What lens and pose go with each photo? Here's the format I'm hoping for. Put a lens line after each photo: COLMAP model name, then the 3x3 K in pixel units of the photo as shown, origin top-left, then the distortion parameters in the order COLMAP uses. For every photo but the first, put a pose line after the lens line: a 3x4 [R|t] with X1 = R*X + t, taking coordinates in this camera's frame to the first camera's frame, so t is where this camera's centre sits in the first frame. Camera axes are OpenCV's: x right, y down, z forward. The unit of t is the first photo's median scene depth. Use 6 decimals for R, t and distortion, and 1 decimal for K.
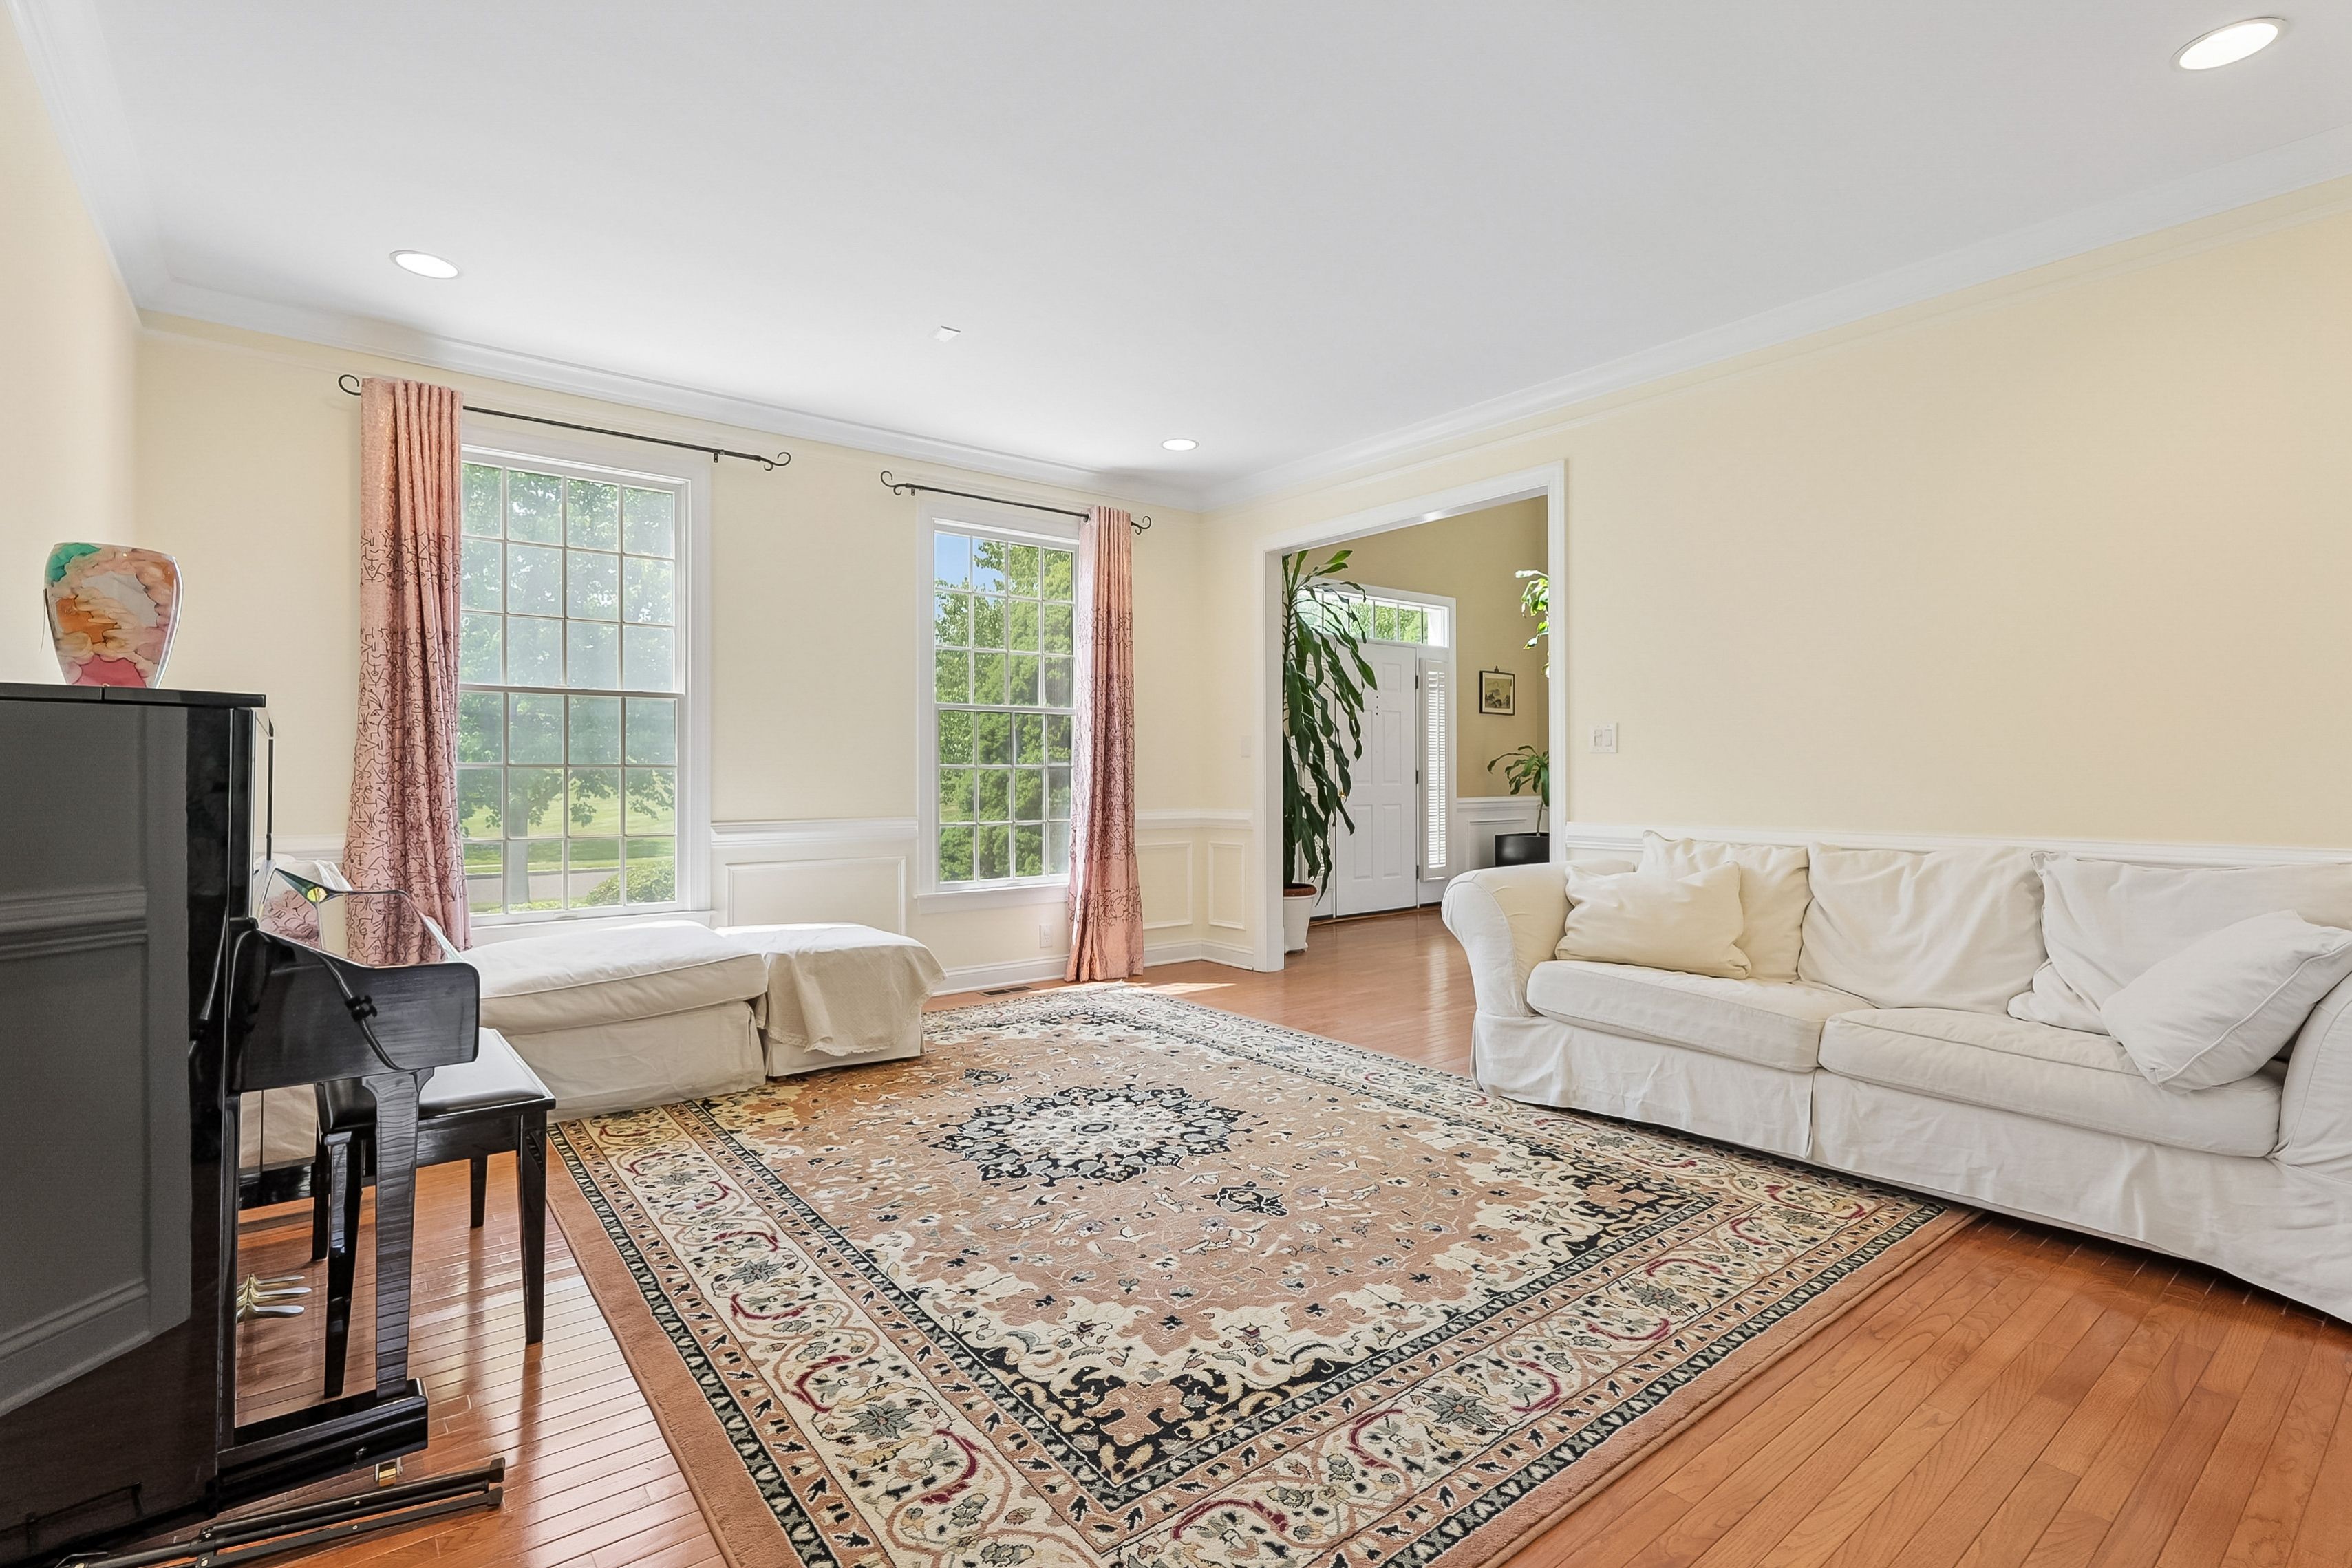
lens RADIAL K [[1090.5, 0, 1180.3], [0, 1090.5, 774.3], [0, 0, 1]] dist [0.006086, -0.000150]
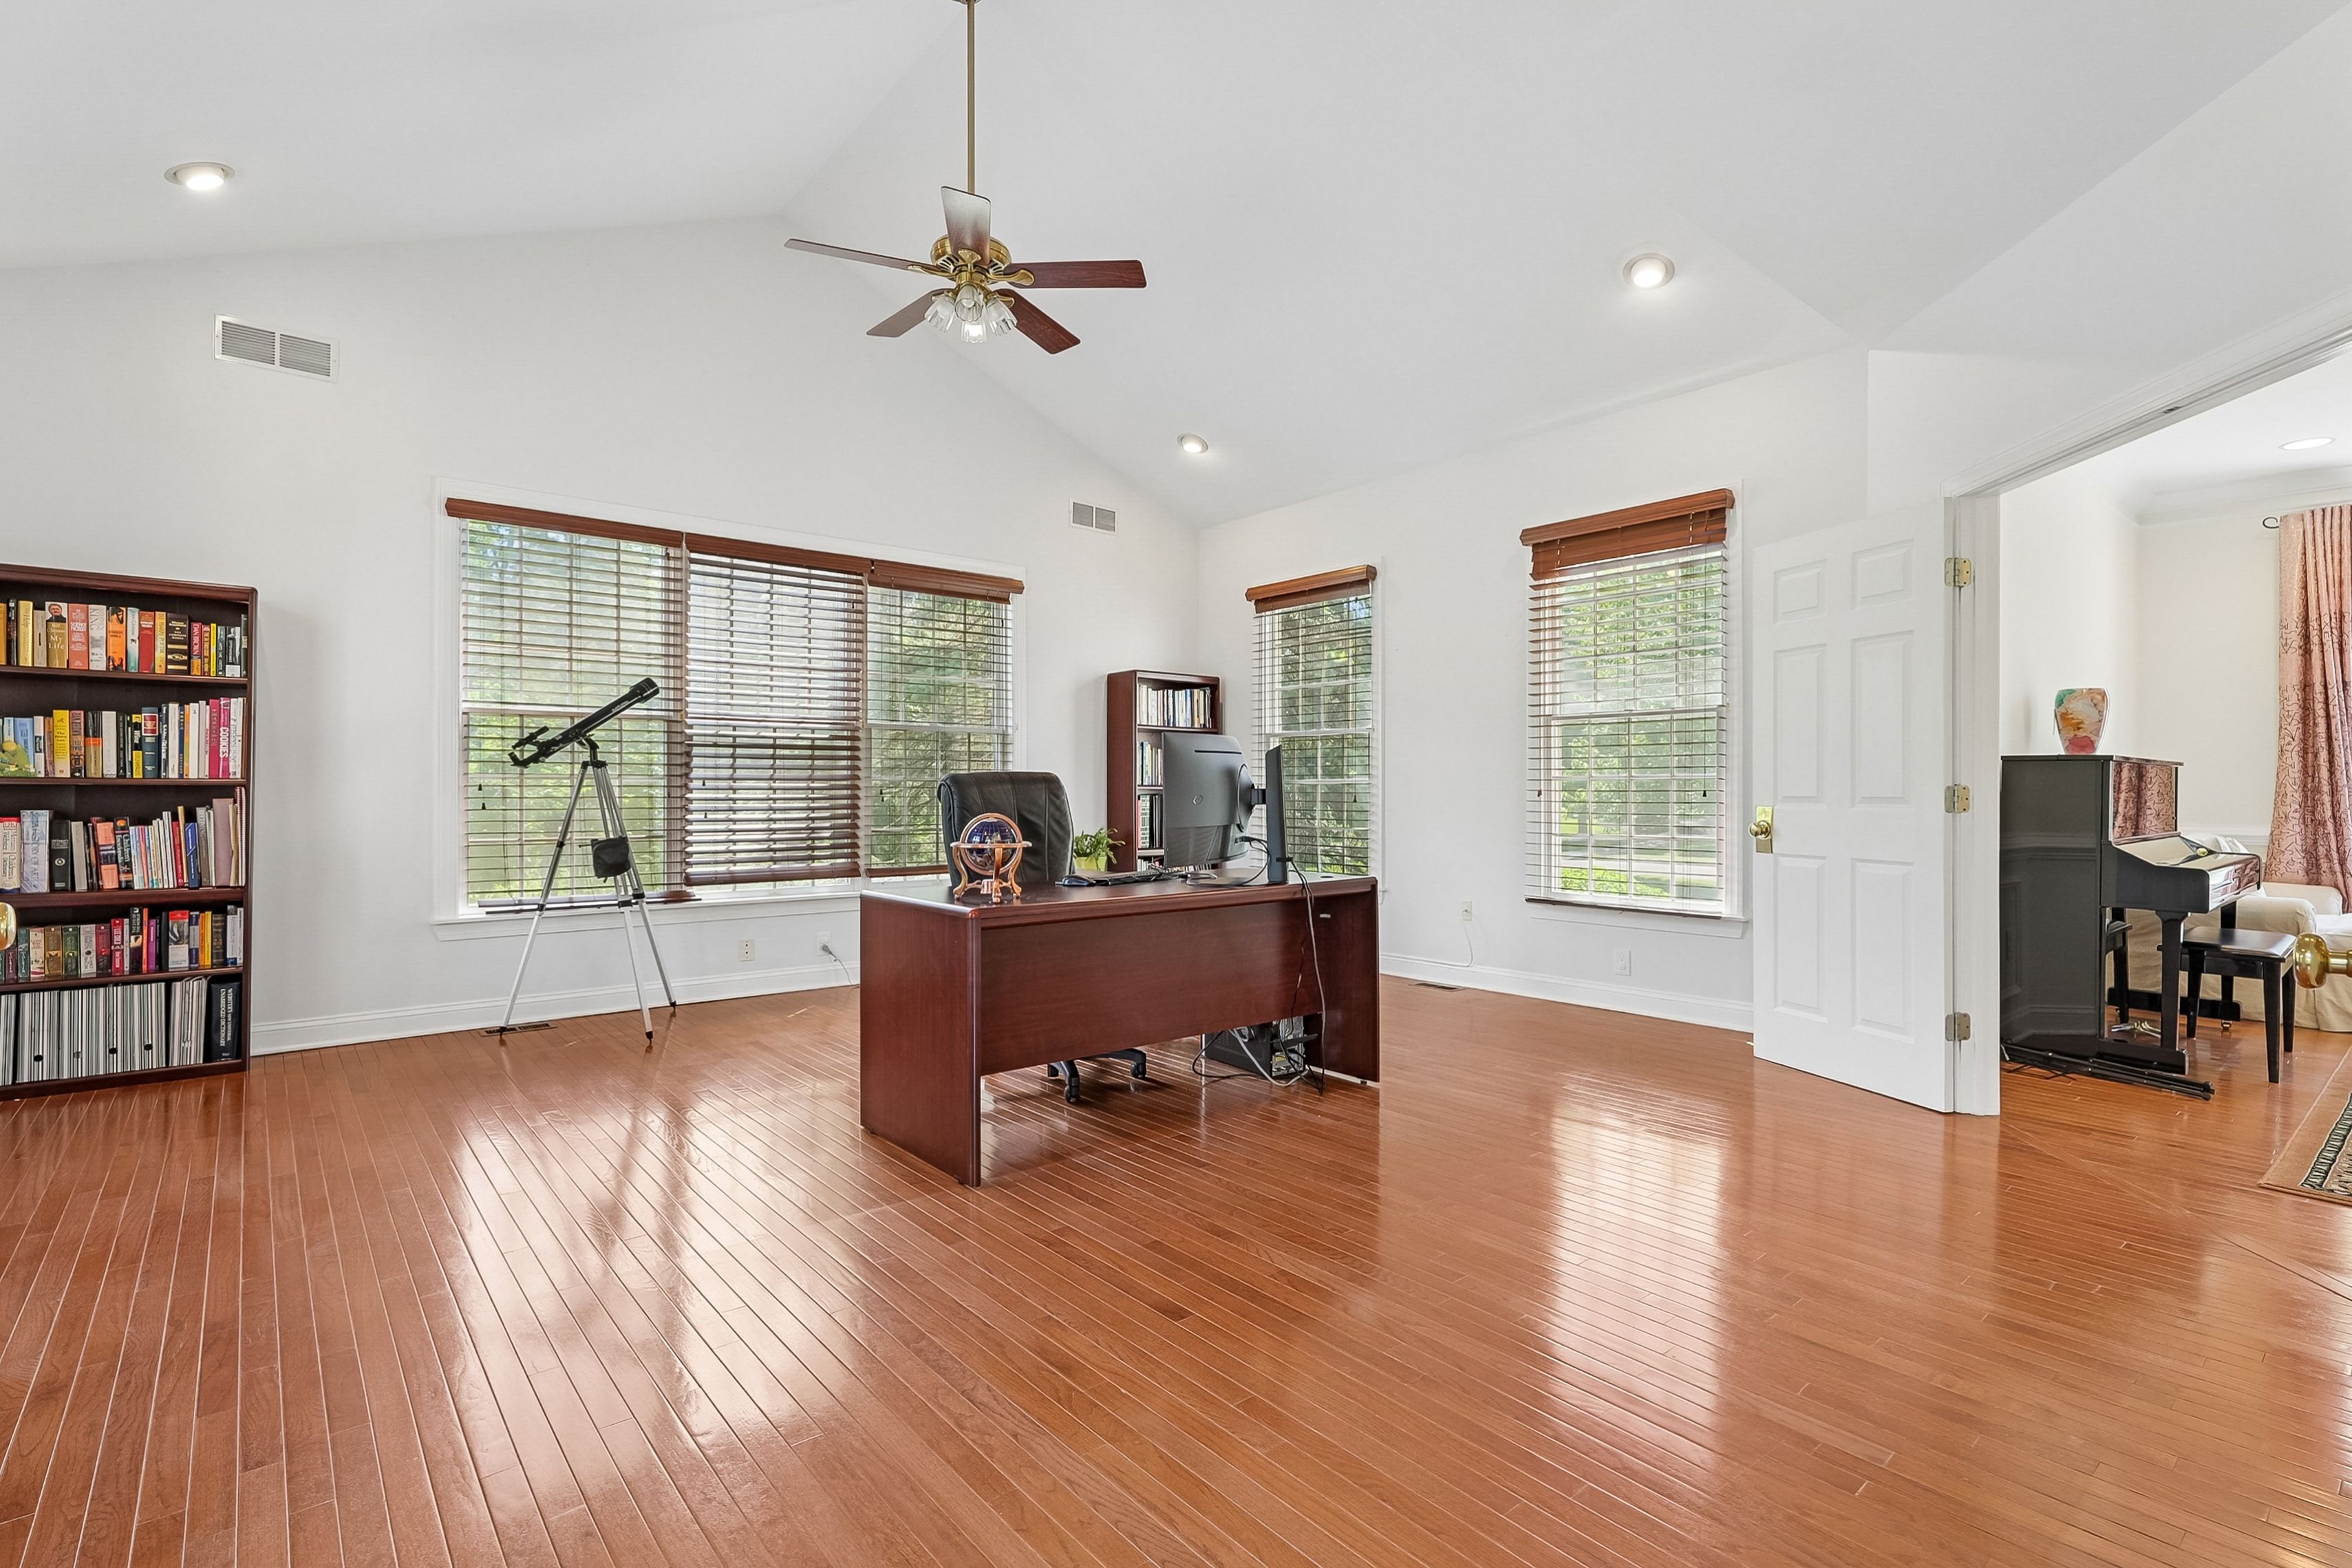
lens RADIAL K [[1090.5, 0, 1187.2], [0, 1090.5, 786.6], [0, 0, 1]] dist [0.006086, -0.000150]
pose [[0.027859, -0.001978, -0.999610, 0.677555], [0.001338, 0.999997, -0.001941, 0.002180], [0.999611, -0.001283, 0.027862, -0.503063]]
